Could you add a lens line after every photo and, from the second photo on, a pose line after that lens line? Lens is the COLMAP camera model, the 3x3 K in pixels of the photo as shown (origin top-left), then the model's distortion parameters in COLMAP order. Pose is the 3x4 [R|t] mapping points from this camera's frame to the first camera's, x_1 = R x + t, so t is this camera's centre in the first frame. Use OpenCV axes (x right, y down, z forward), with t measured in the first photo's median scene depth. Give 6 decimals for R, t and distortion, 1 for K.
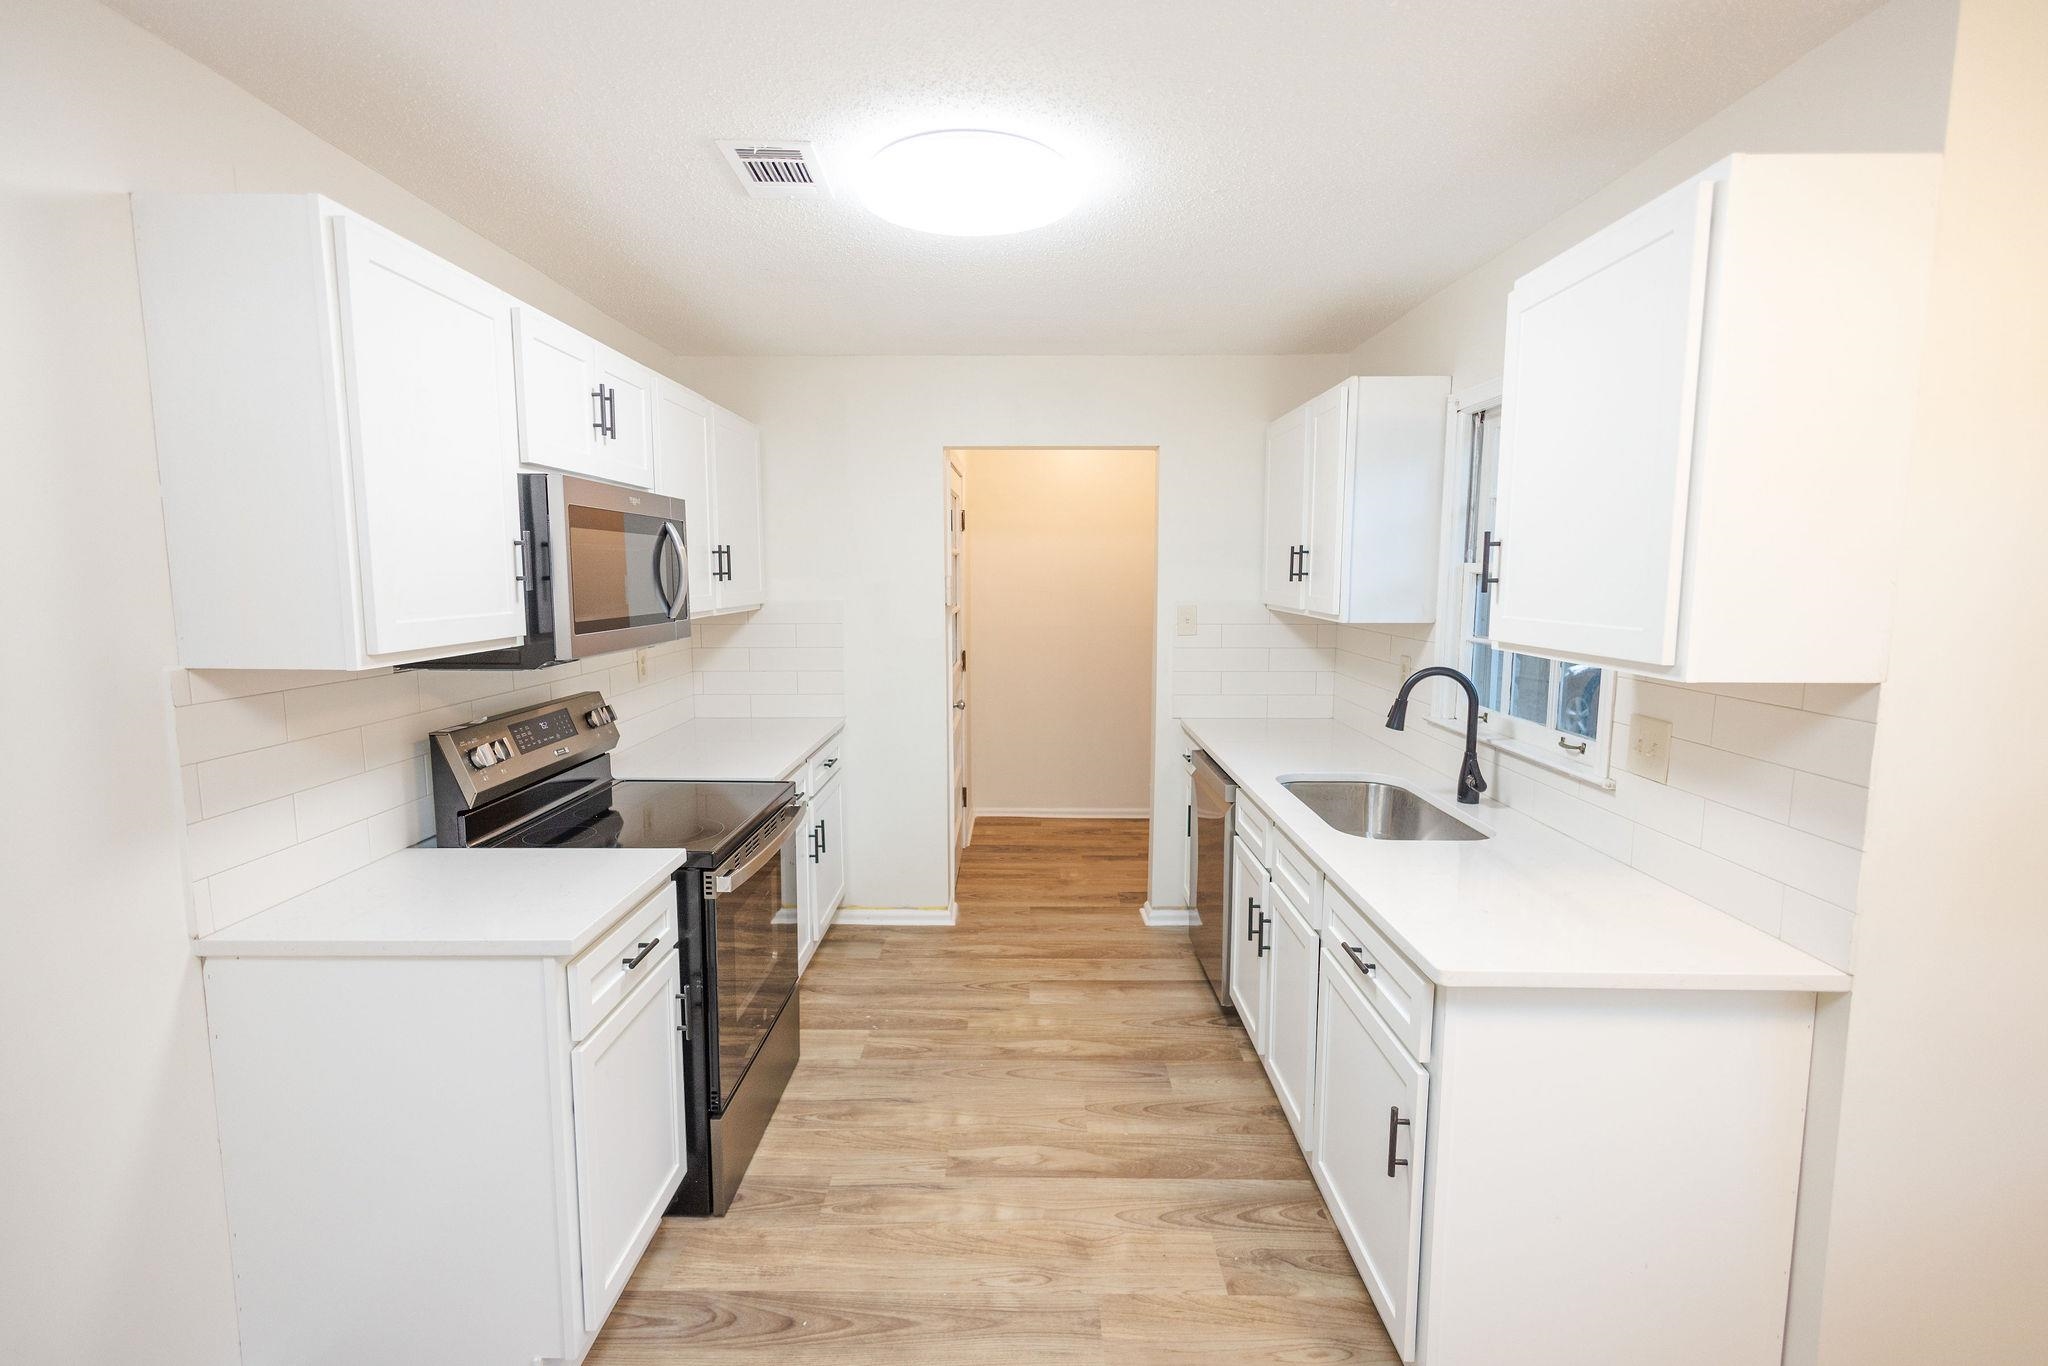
lens RADIAL K [[949.4, 0, 1014.6], [0, 949.4, 679.7], [0, 0, 1]] dist [0.013480, -0.001306]
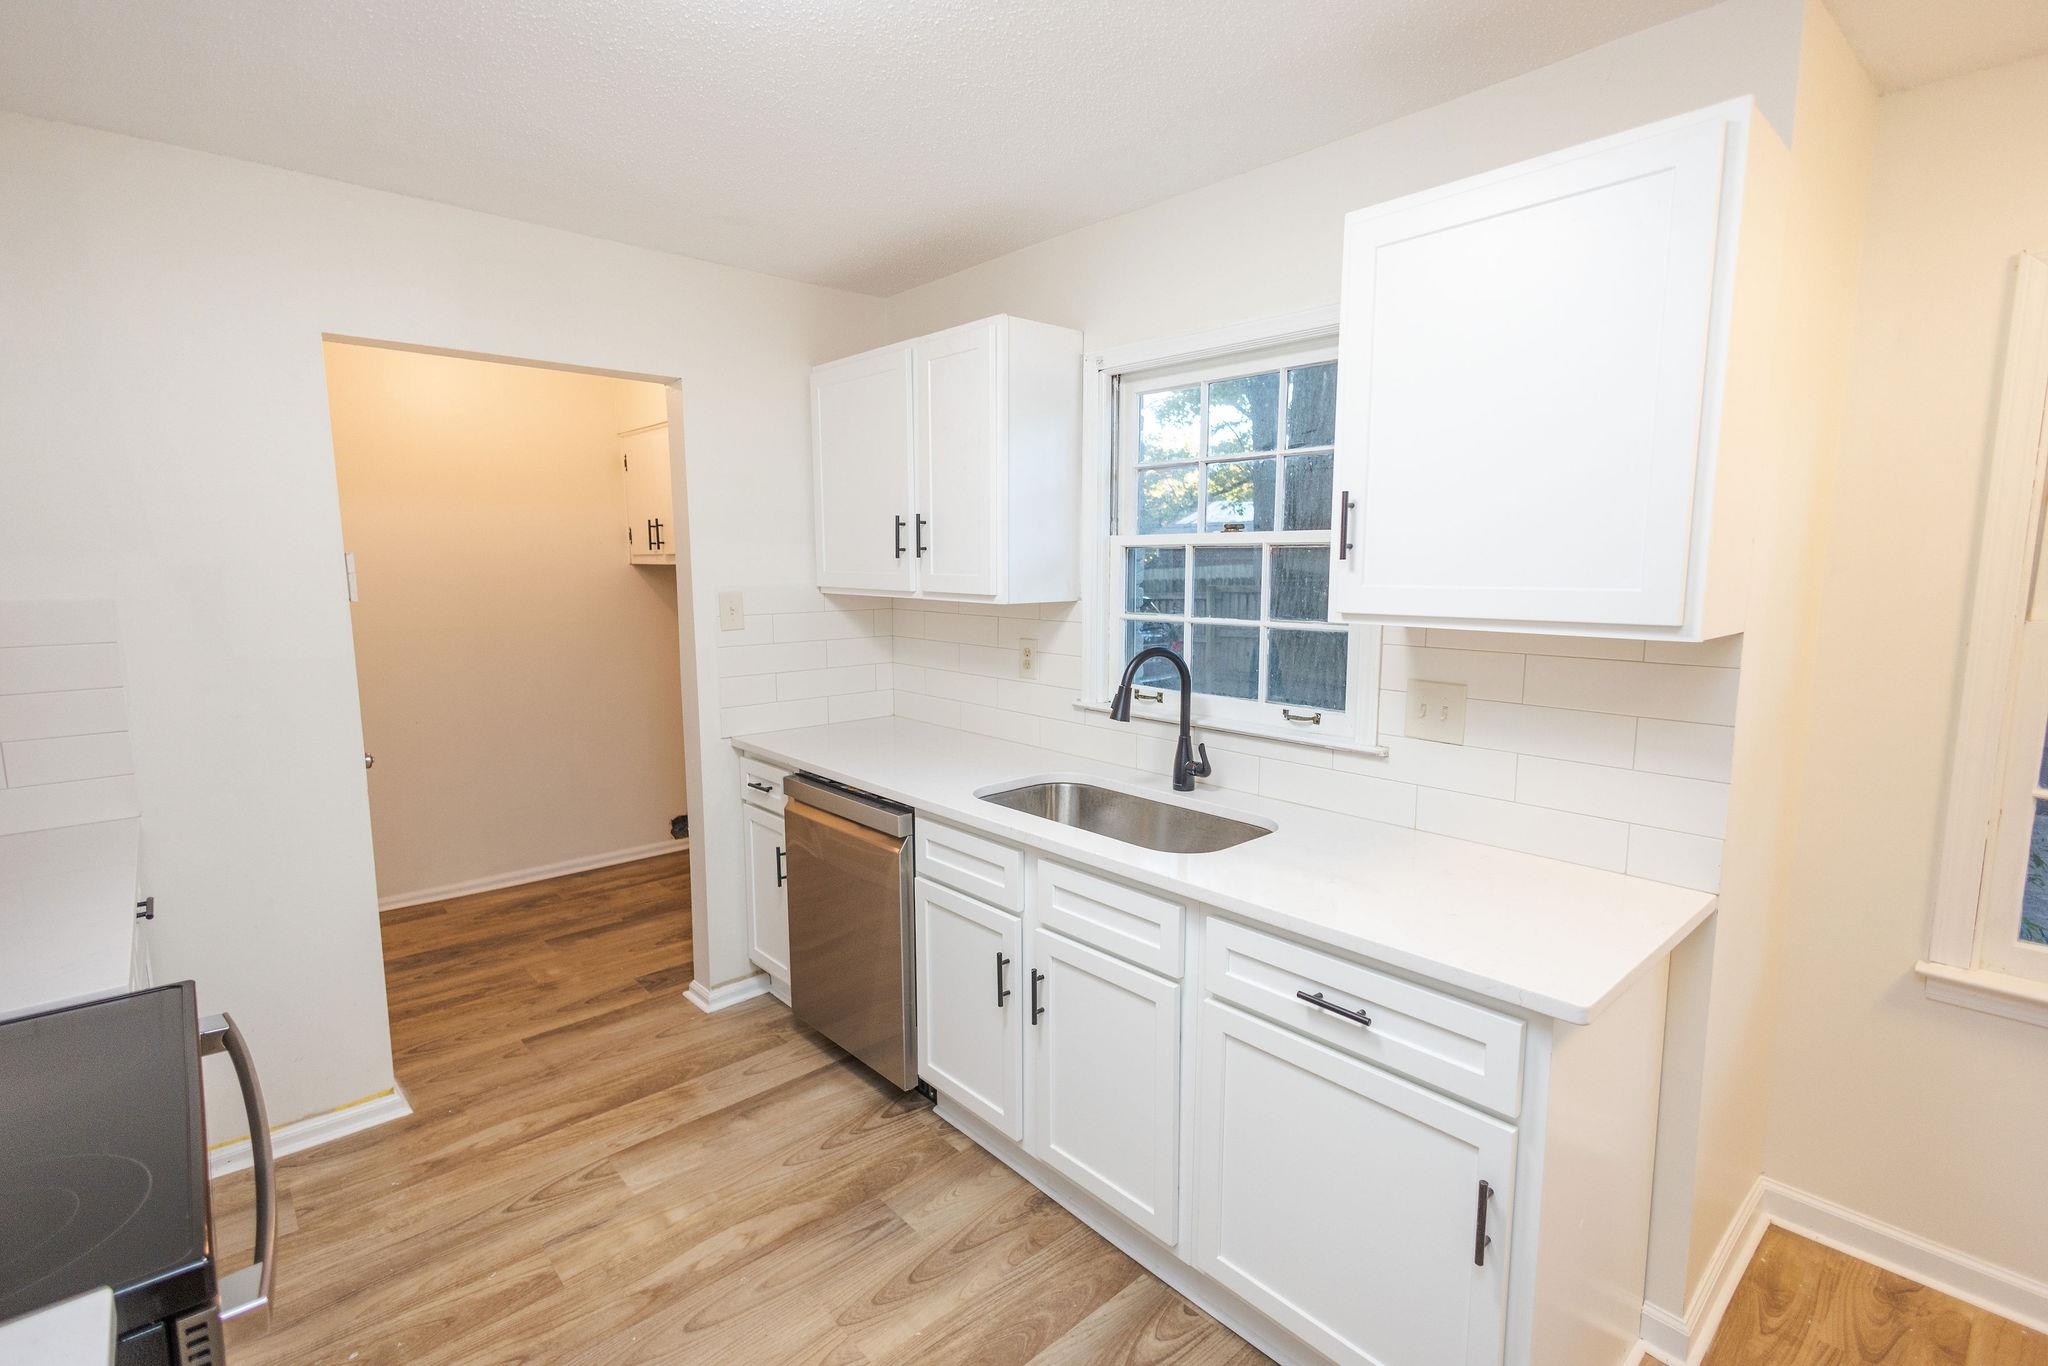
lens RADIAL K [[949.4, 0, 1014.7], [0, 949.4, 680.5], [0, 0, 1]] dist [0.013480, -0.001306]
pose [[0.738428, -0.087961, 0.668571, -0.226741], [0.080004, 0.995881, 0.042660, -0.026949], [-0.669569, 0.021987, 0.742424, 0.358364]]
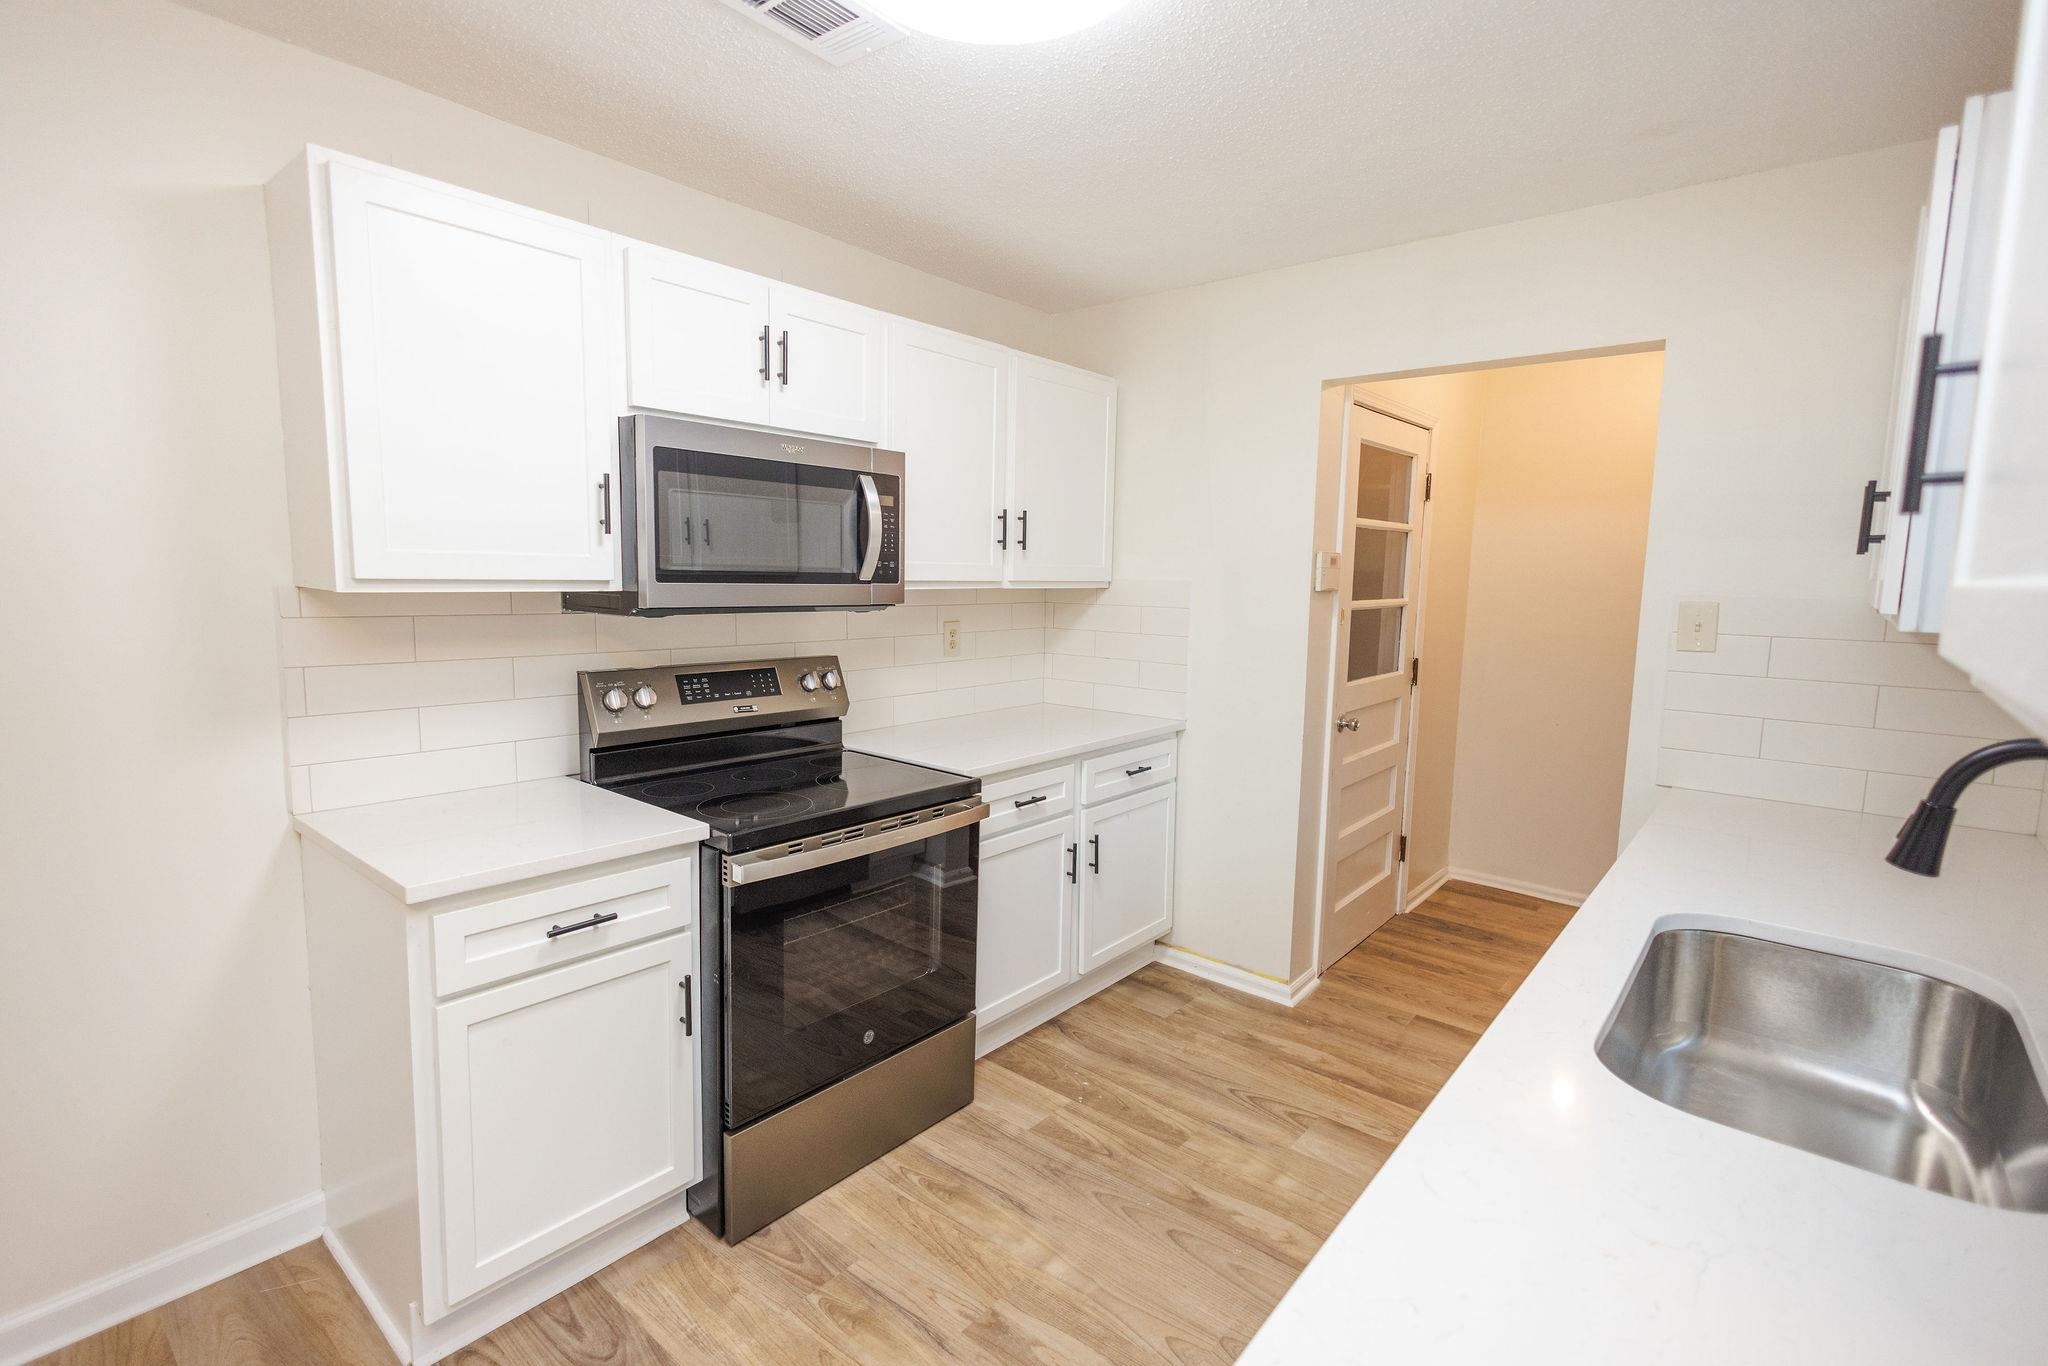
lens RADIAL K [[949.4, 0, 1015.8], [0, 949.4, 679.4], [0, 0, 1]] dist [0.013480, -0.001306]
pose [[0.771074, 0.089785, -0.630383, 0.308092], [-0.093659, 0.995233, 0.027188, -0.007095], [0.629820, 0.038077, 0.775808, 0.345912]]
